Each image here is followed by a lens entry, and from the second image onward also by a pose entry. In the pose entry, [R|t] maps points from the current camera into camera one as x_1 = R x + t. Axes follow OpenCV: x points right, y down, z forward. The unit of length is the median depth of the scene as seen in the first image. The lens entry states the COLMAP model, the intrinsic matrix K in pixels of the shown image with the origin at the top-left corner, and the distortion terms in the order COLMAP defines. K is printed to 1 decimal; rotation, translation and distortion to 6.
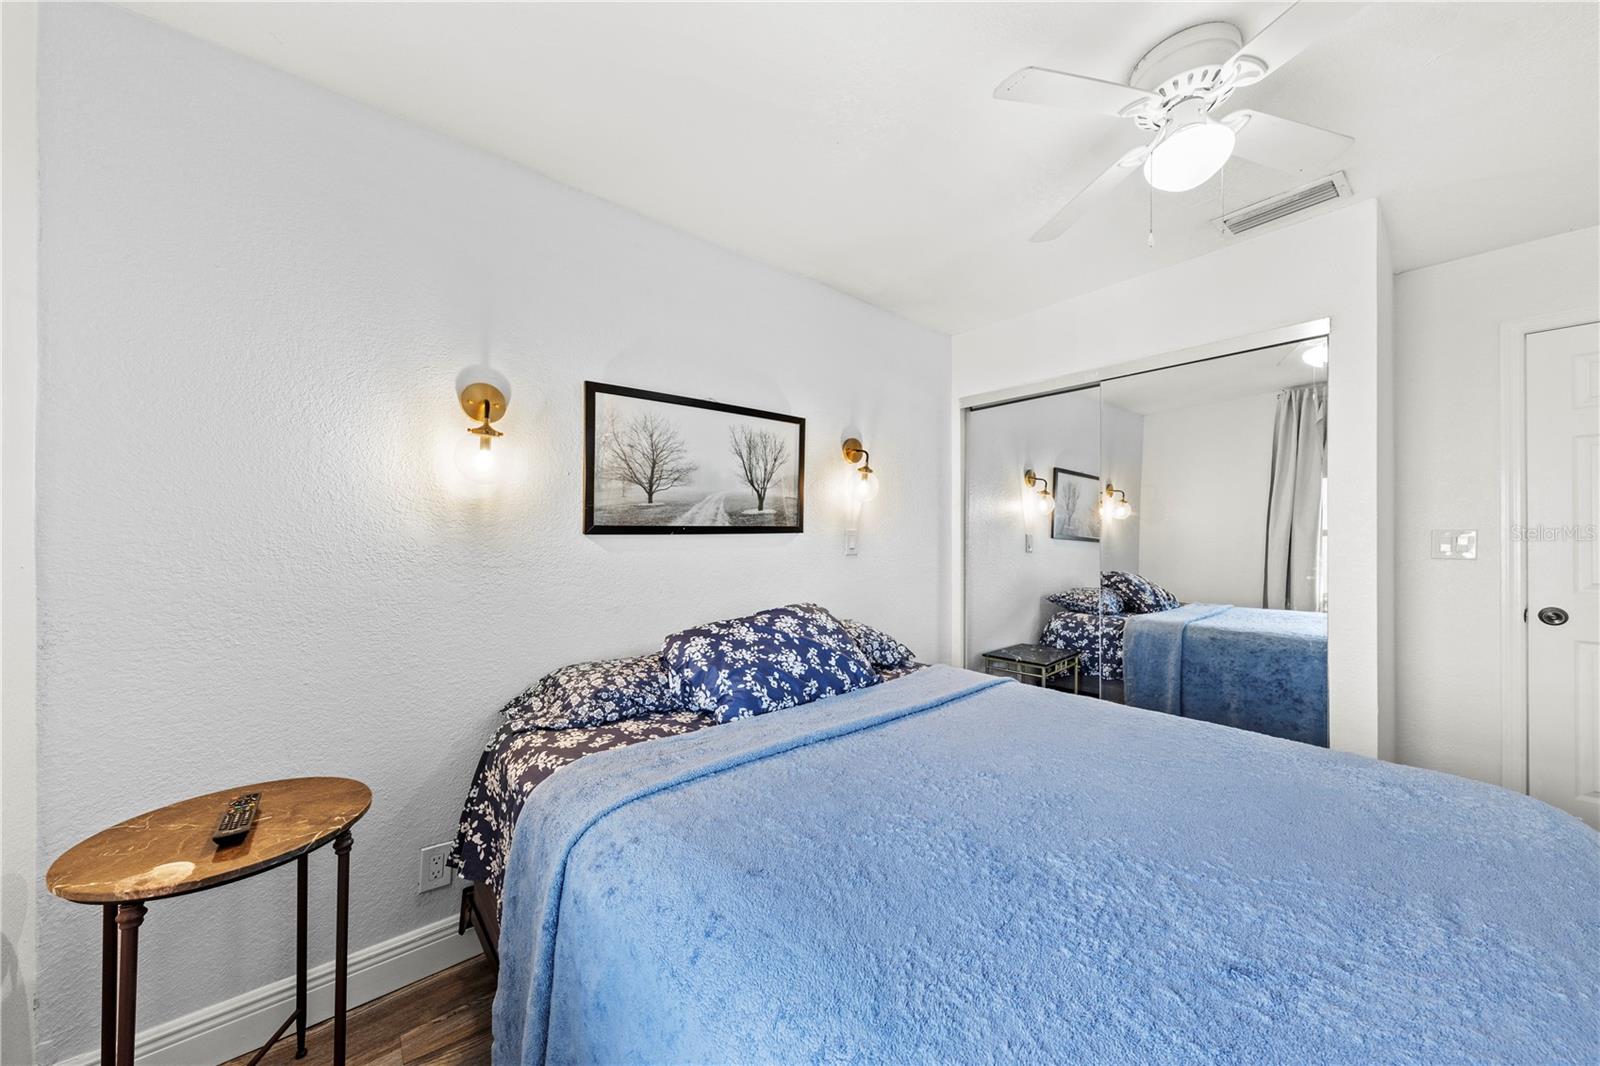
lens RADIAL K [[564.3, 0, 800.3], [0, 564.3, 534.6], [0, 0, 1]] dist [0.008616, -0.000023]
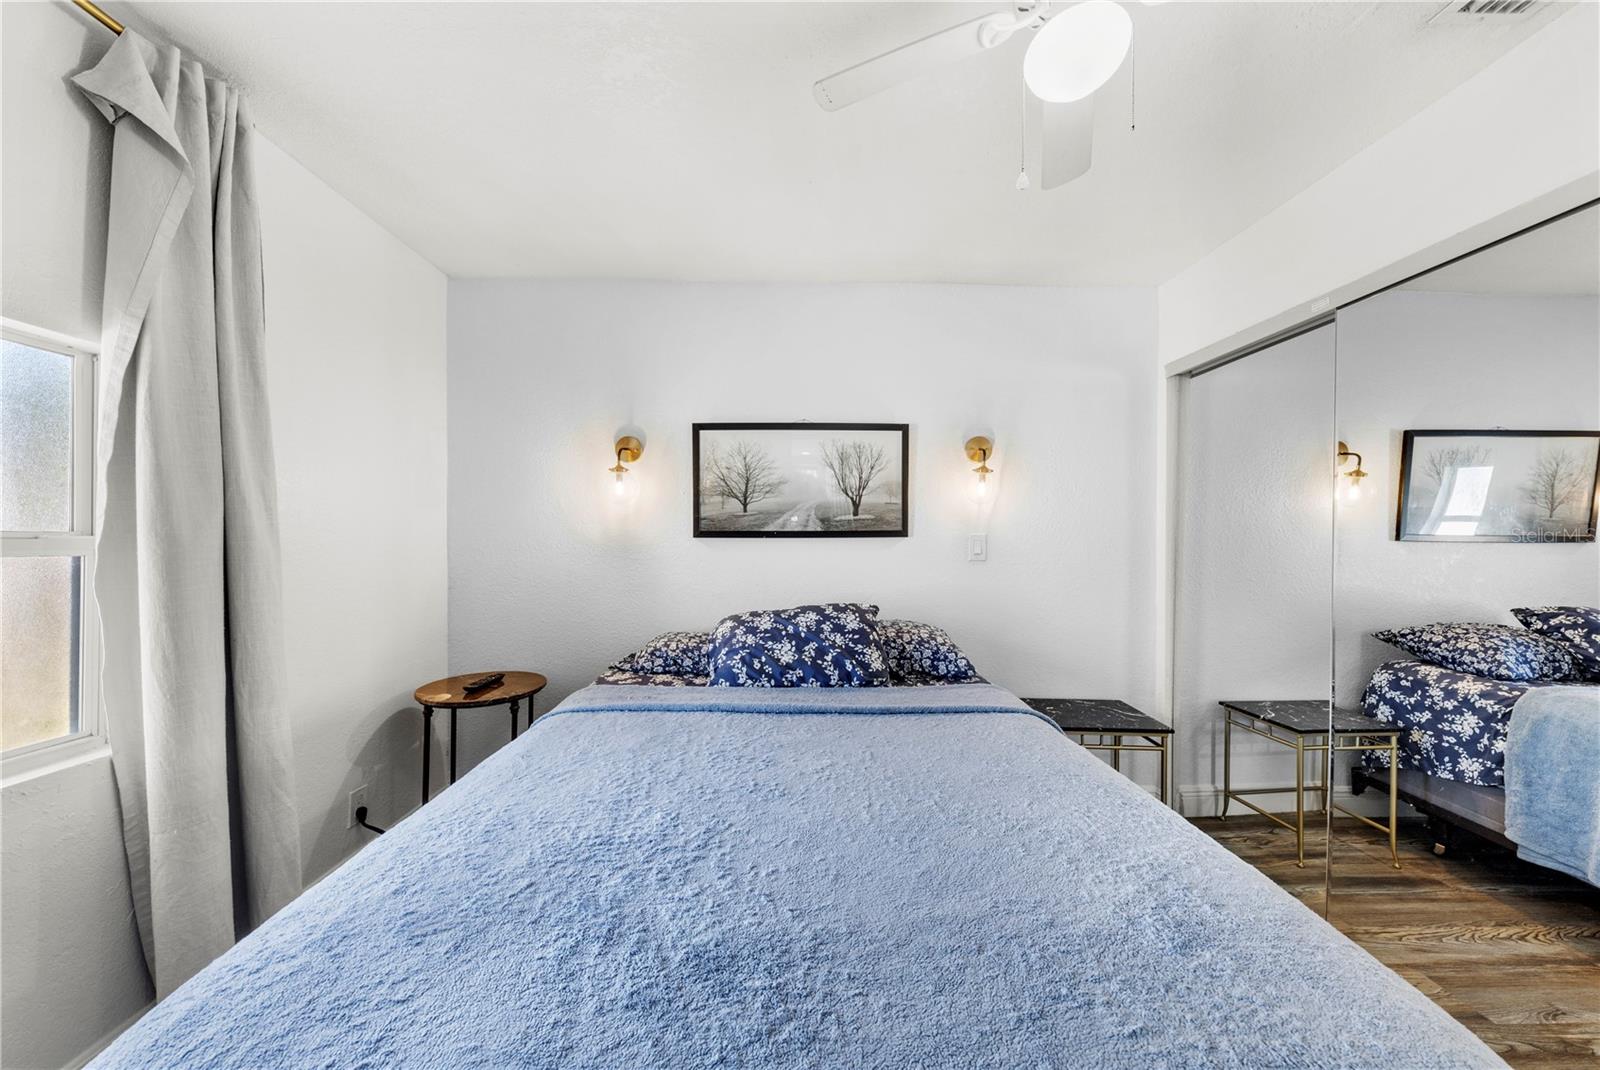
lens RADIAL K [[564.3, 0, 796.3], [0, 564.3, 532.4], [0, 0, 1]] dist [0.008616, -0.000023]
pose [[0.768665, 0.002988, -0.639645, 0.563276], [-0.006130, 0.999978, -0.002696, -0.008350], [0.639622, 0.005994, 0.768666, 0.103993]]
